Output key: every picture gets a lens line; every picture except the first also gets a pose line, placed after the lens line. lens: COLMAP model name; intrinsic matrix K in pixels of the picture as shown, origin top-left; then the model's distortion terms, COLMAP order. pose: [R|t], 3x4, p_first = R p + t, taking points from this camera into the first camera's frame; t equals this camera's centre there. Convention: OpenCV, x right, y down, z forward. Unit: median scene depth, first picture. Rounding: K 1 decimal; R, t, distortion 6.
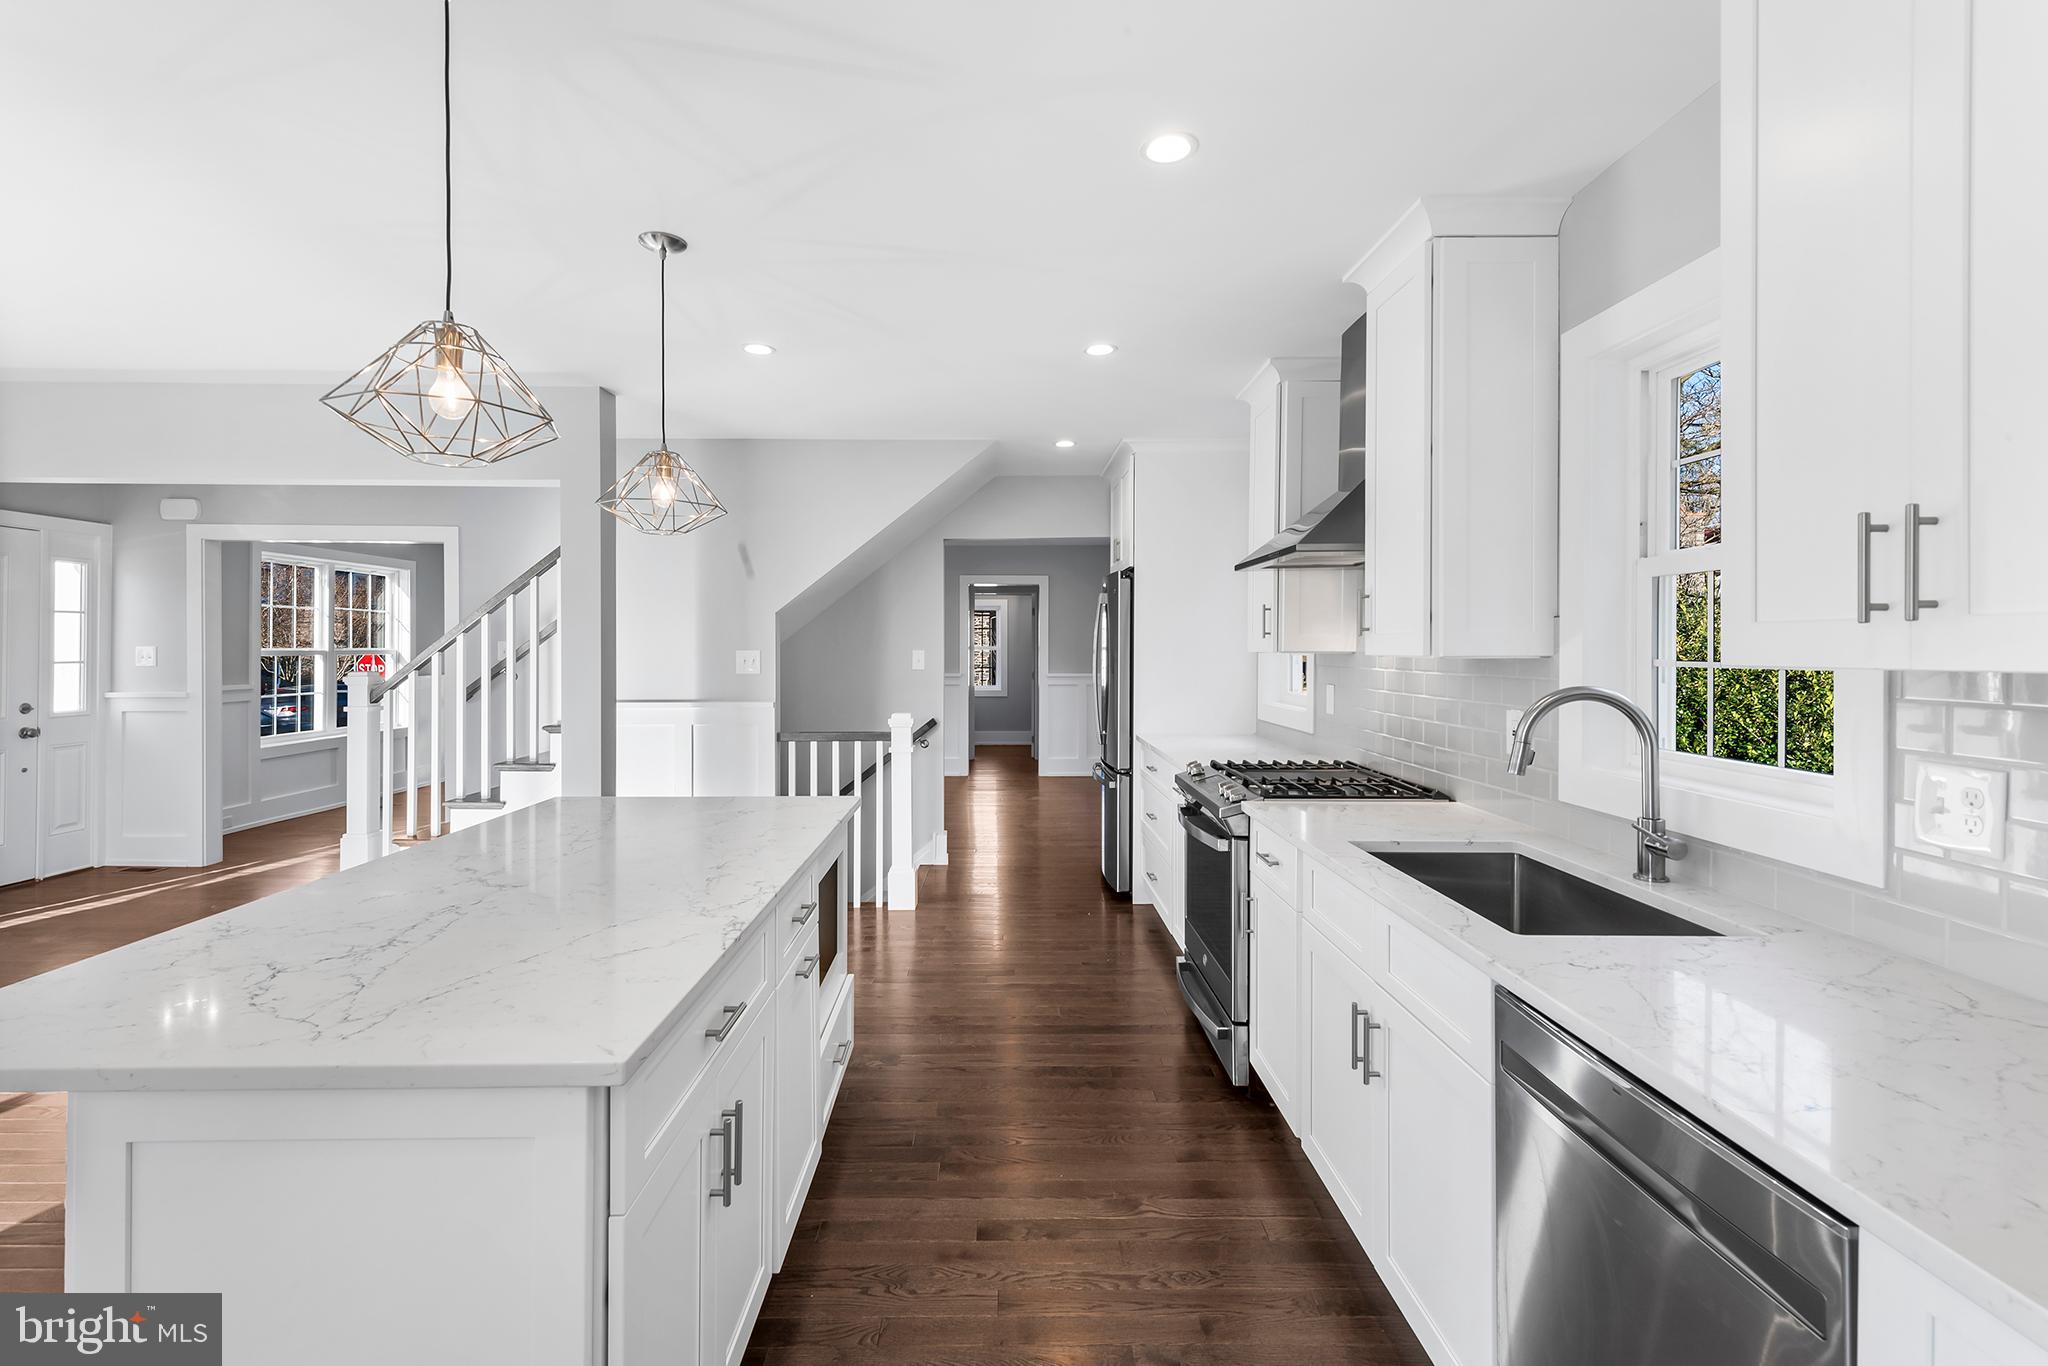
lens RADIAL K [[934.7, 0, 992.5], [0, 934.7, 649.1], [0, 0, 1]] dist [0.018157, 0.000530]
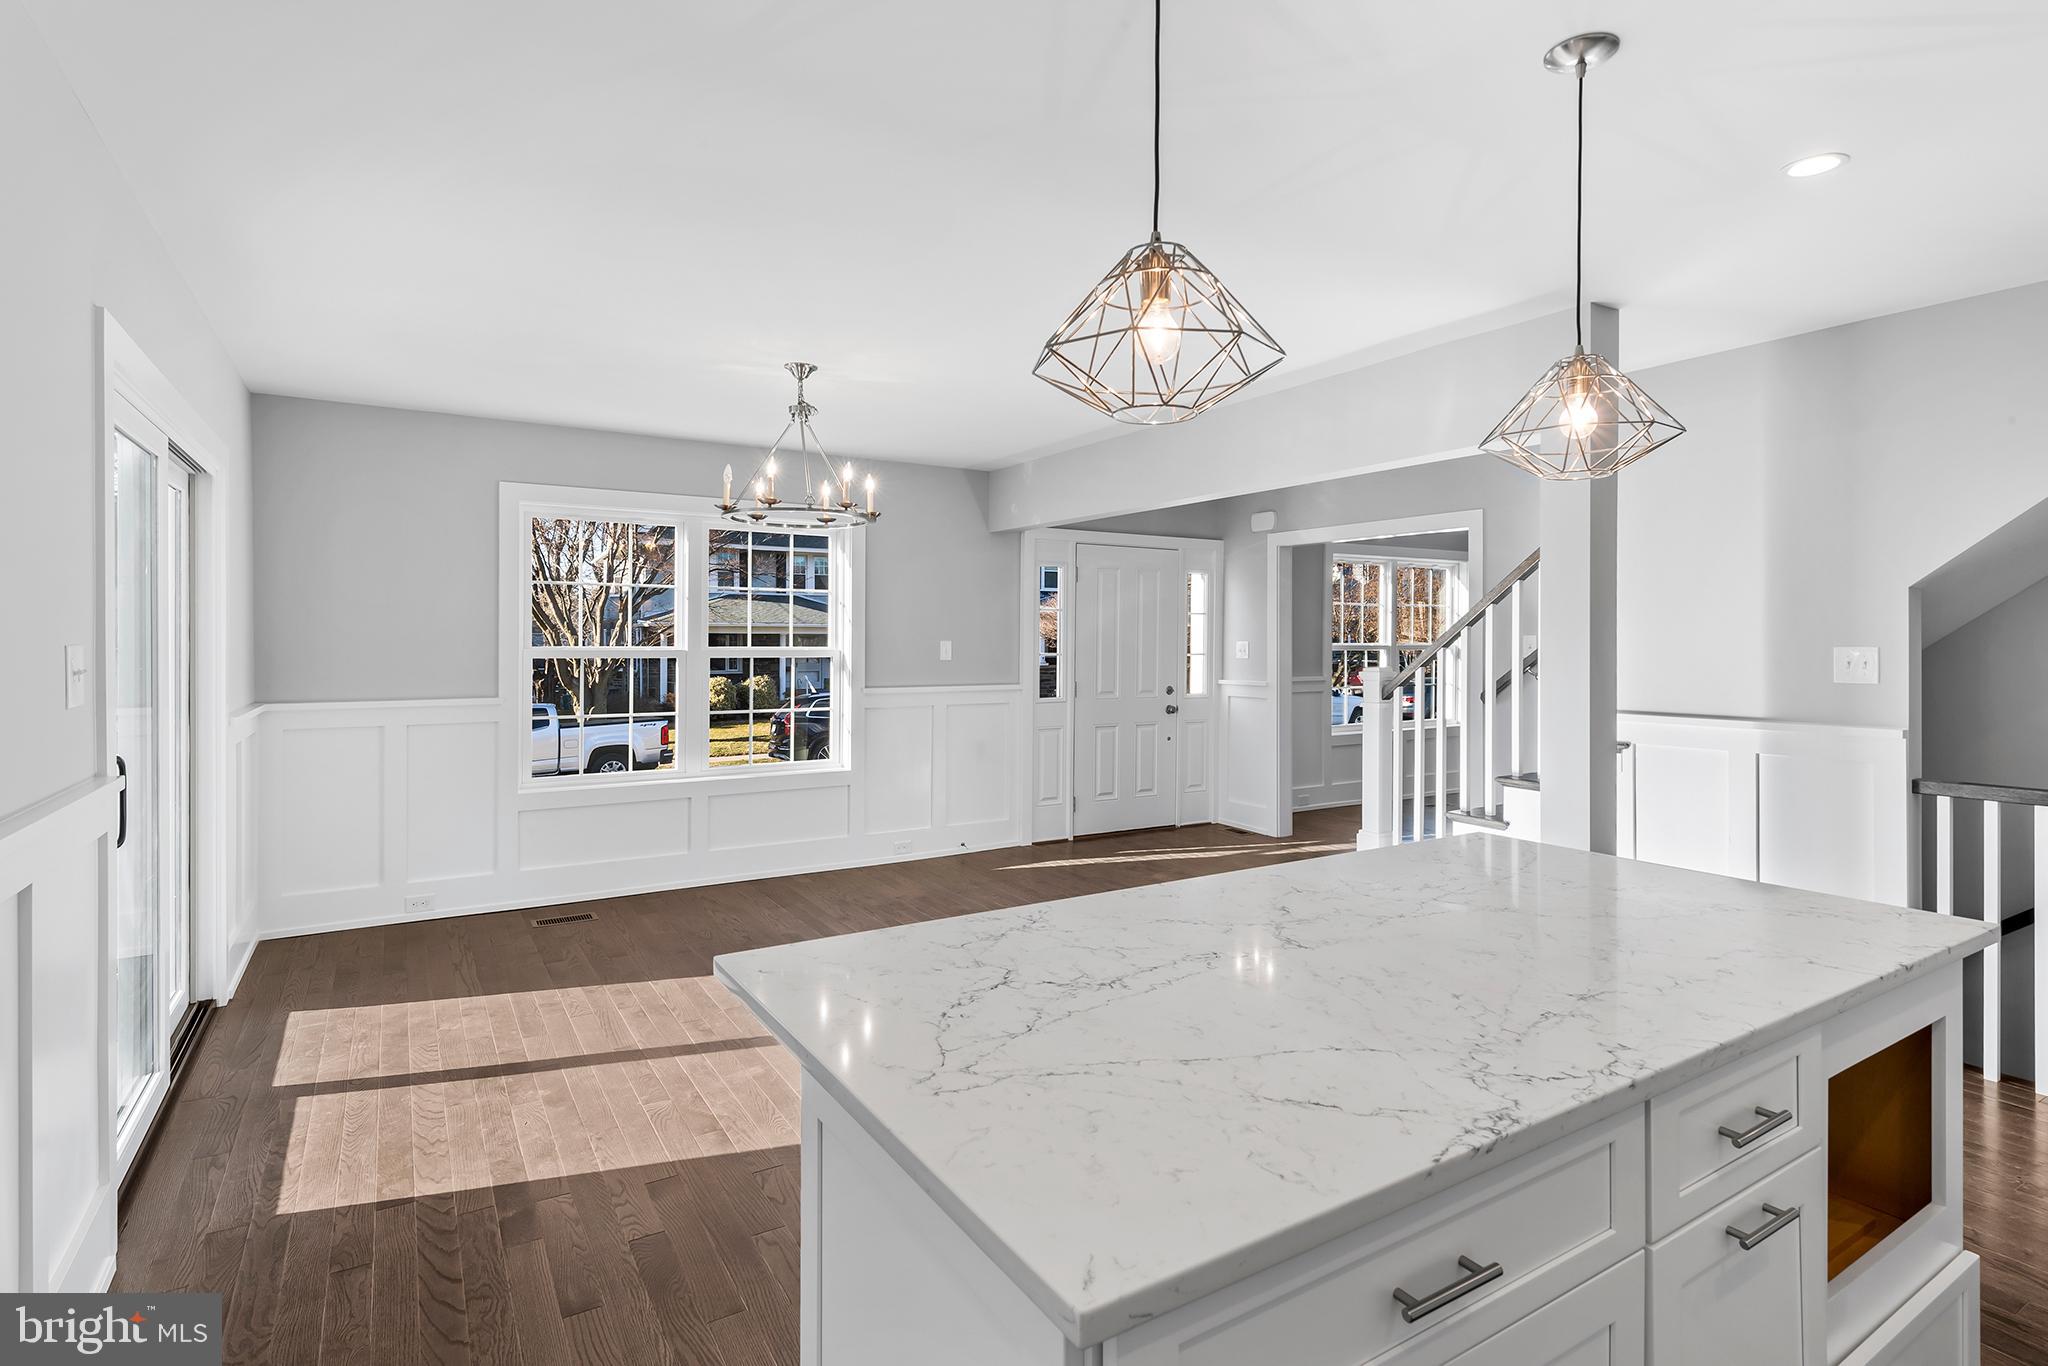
lens RADIAL K [[1021.9, 0, 1001.0], [0, 1021.9, 653.4], [0, 0, 1]] dist [0.005939, -0.004228]
pose [[0.528196, 0.009174, -0.849073, 0.025357], [-0.001206, 0.999949, 0.010054, -0.000840], [0.849122, -0.004287, 0.528180, 0.101468]]
